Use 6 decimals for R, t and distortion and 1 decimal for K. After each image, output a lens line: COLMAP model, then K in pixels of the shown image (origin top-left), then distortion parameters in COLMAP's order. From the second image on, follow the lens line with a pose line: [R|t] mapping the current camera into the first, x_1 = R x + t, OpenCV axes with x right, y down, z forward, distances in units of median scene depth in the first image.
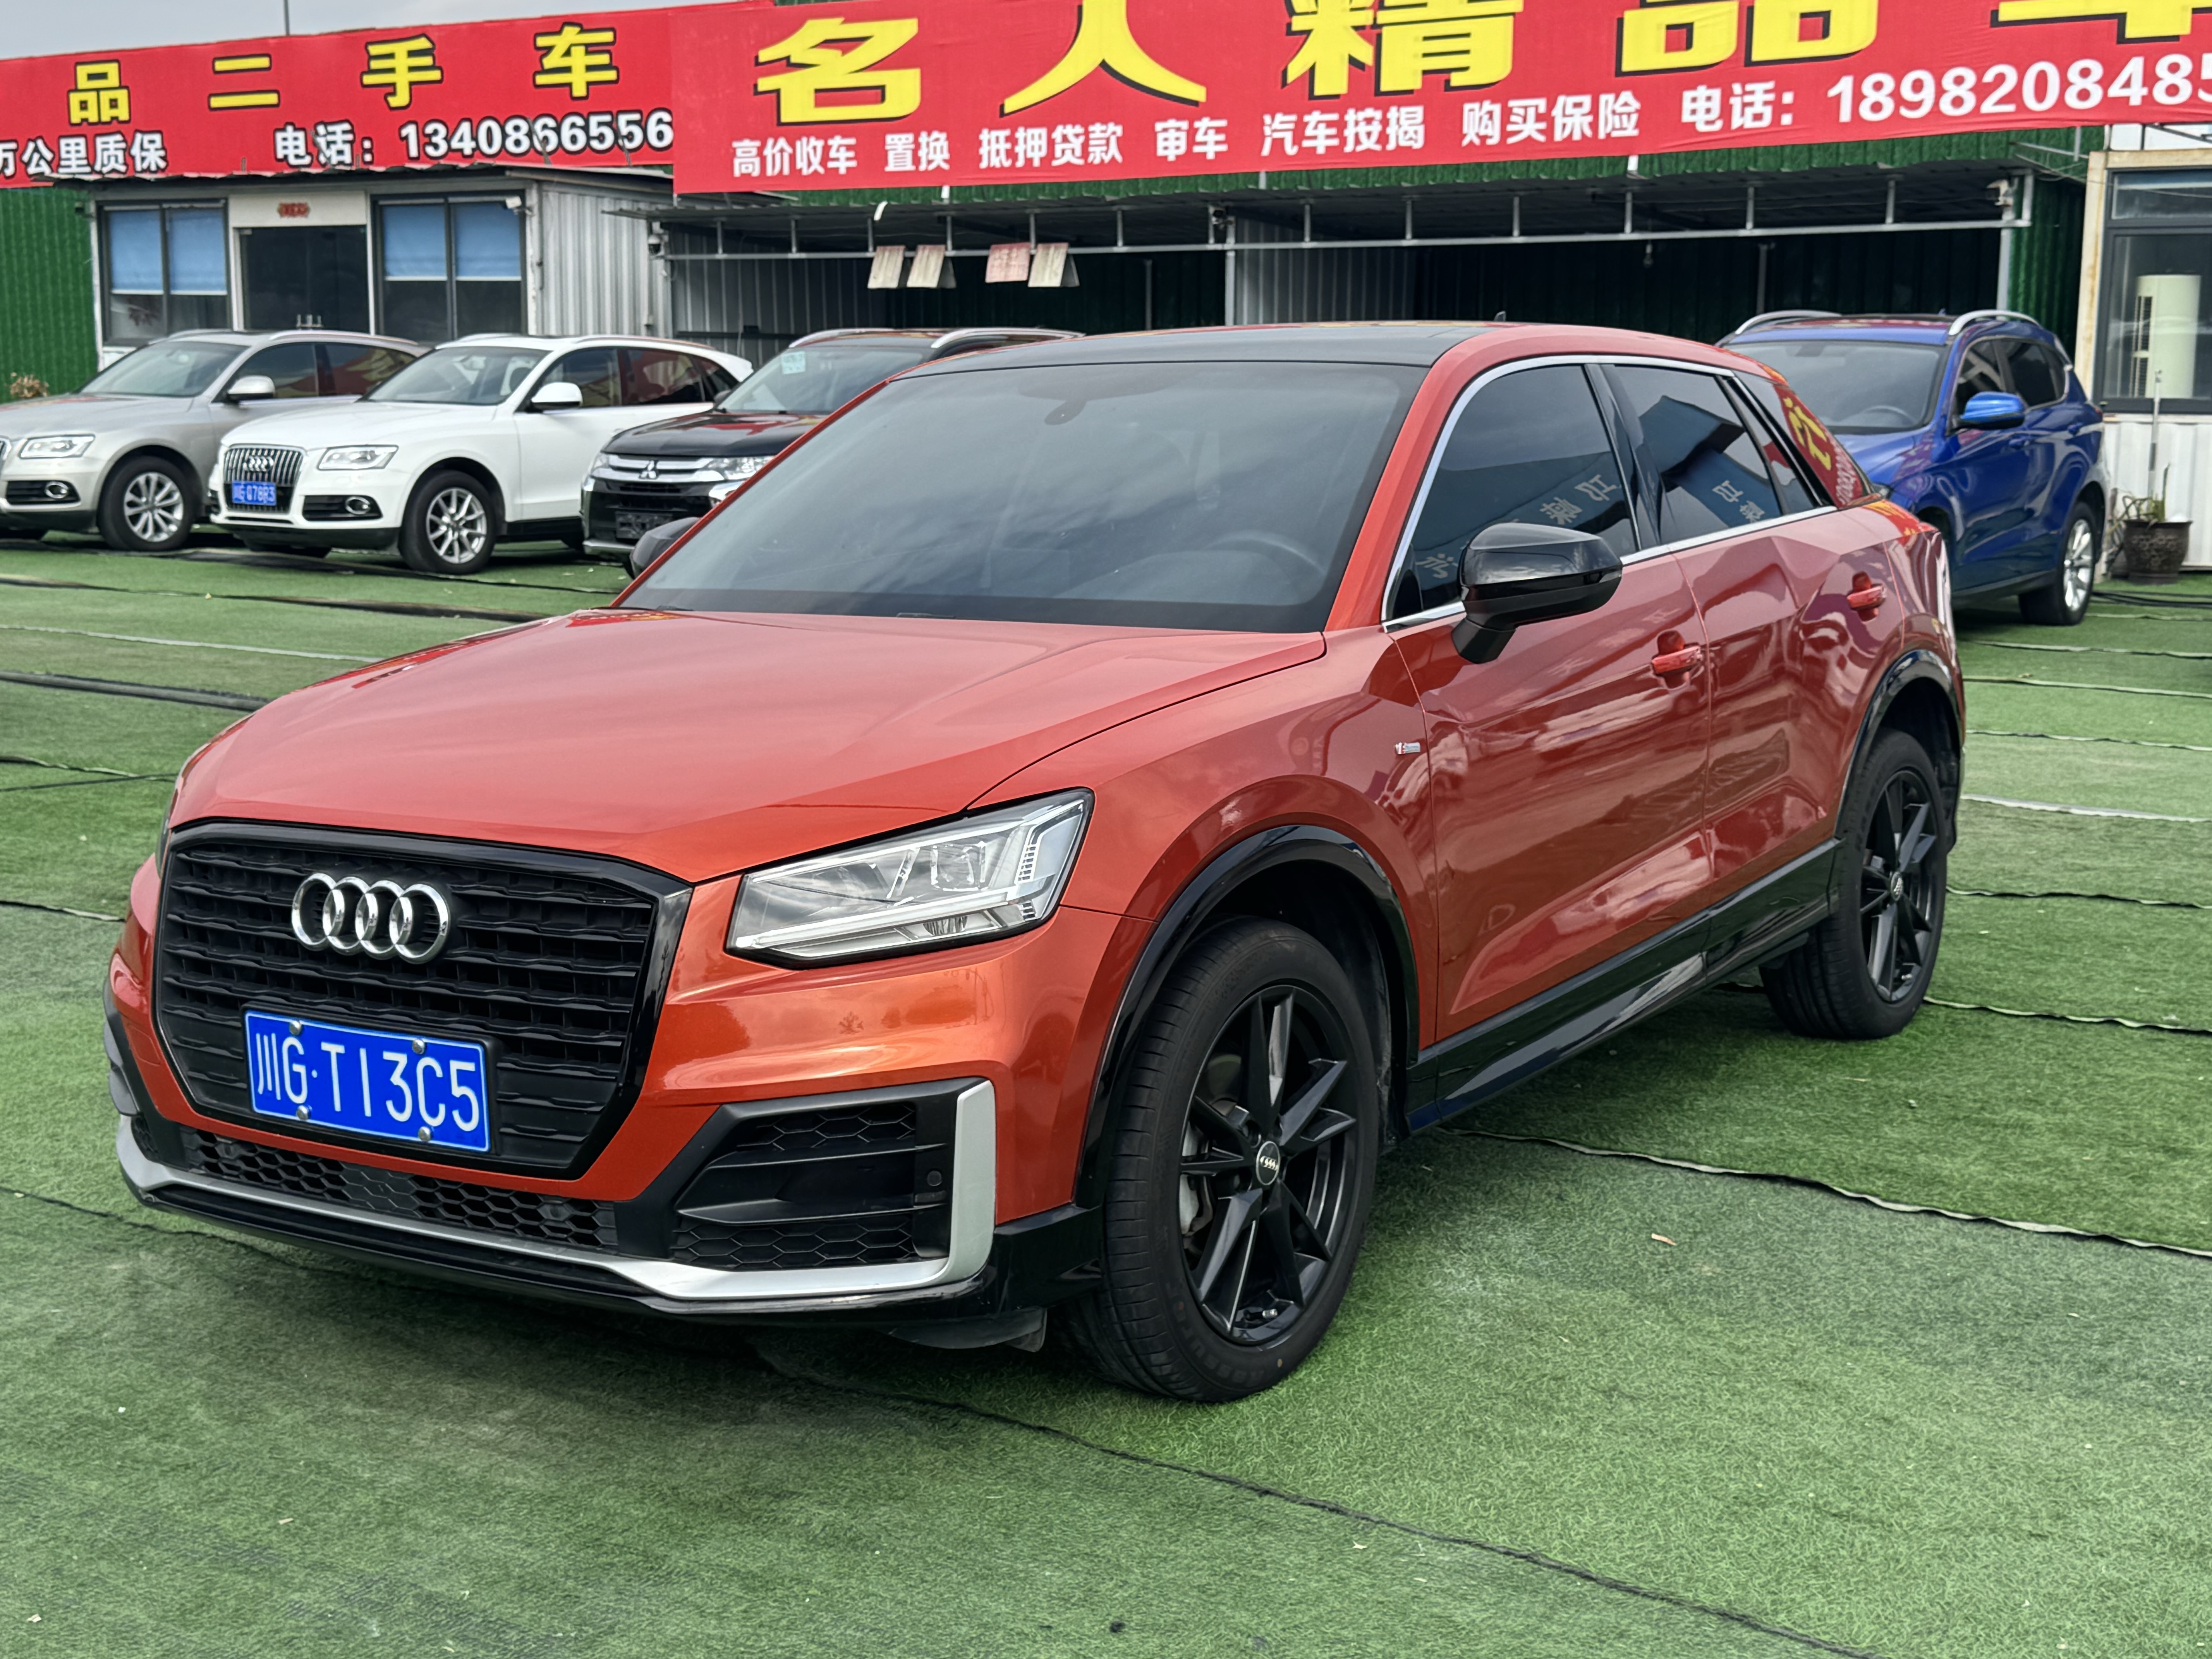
lens RADIAL K [[2855.5, 0, 1097.9], [0, 2855.5, 839.2], [0, 0, 1]] dist [0.220356, -0.545932]
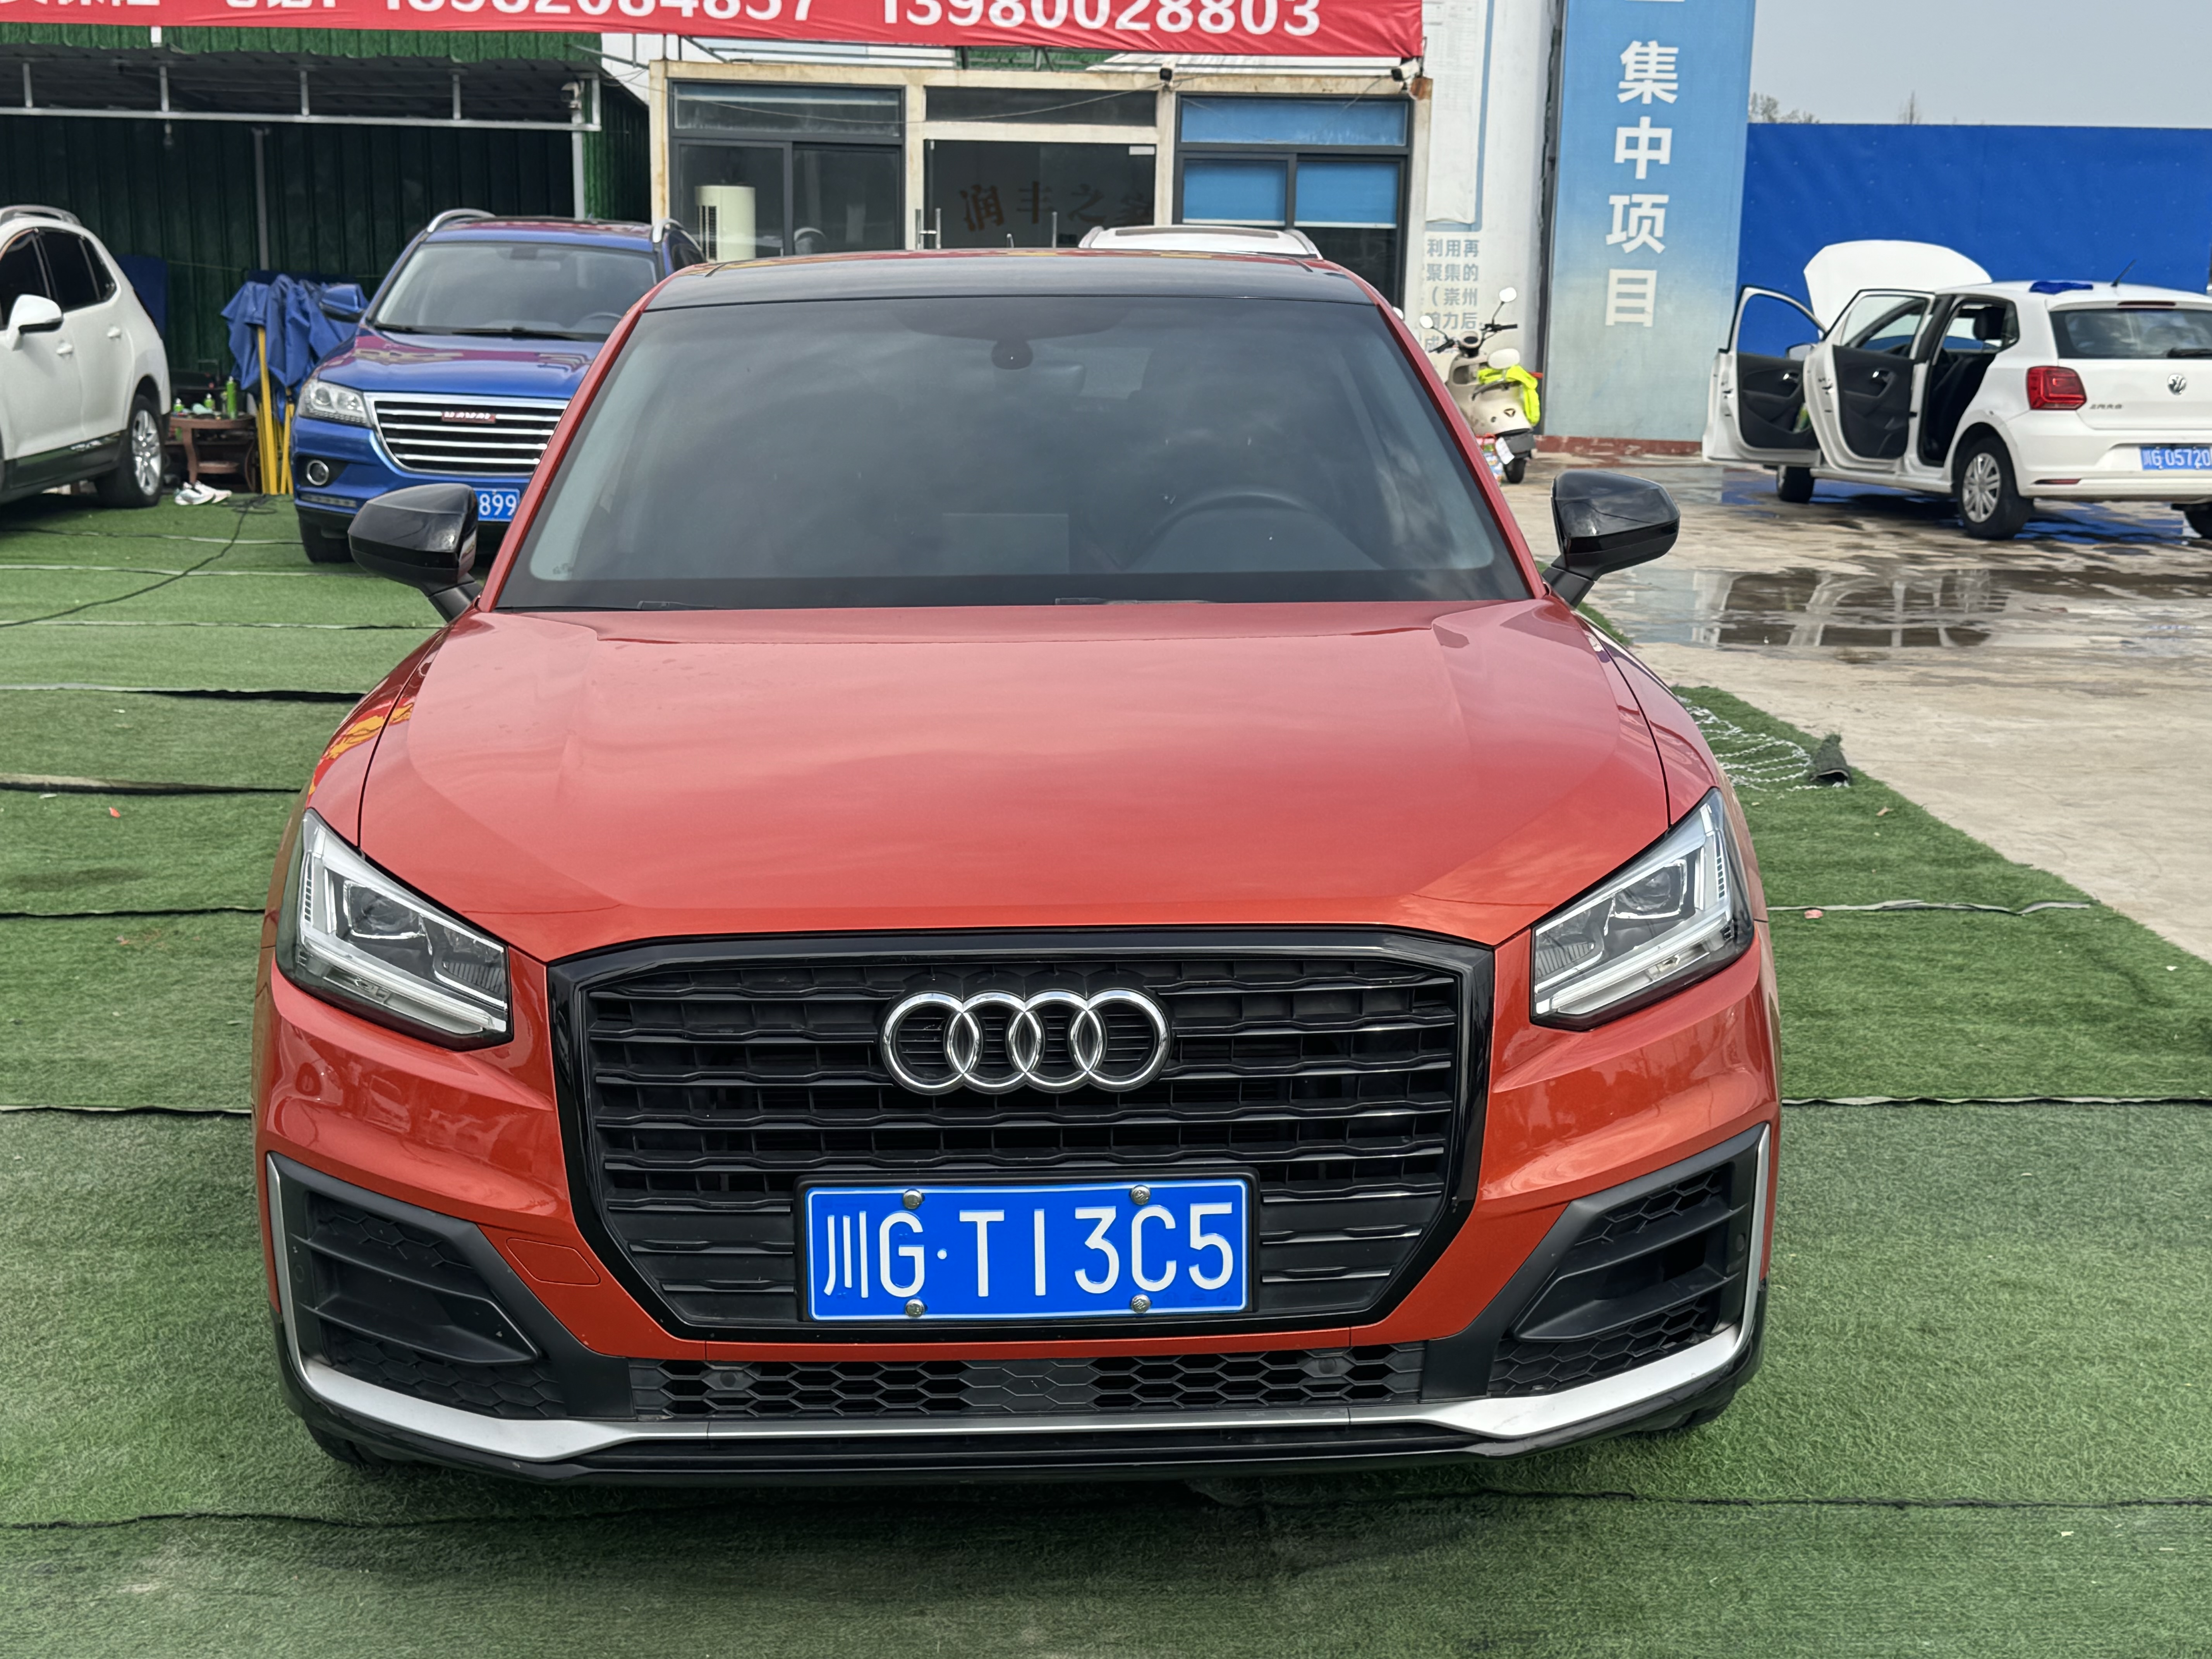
lens RADIAL K [[2855.5, 0, 1097.9], [0, 2855.5, 839.2], [0, 0, 1]] dist [0.220356, -0.545932]
pose [[0.805435, -0.103973, 0.583493, -0.666782], [0.081476, 0.994569, 0.064757, -0.073724], [-0.587058, -0.004617, 0.809532, 0.360783]]
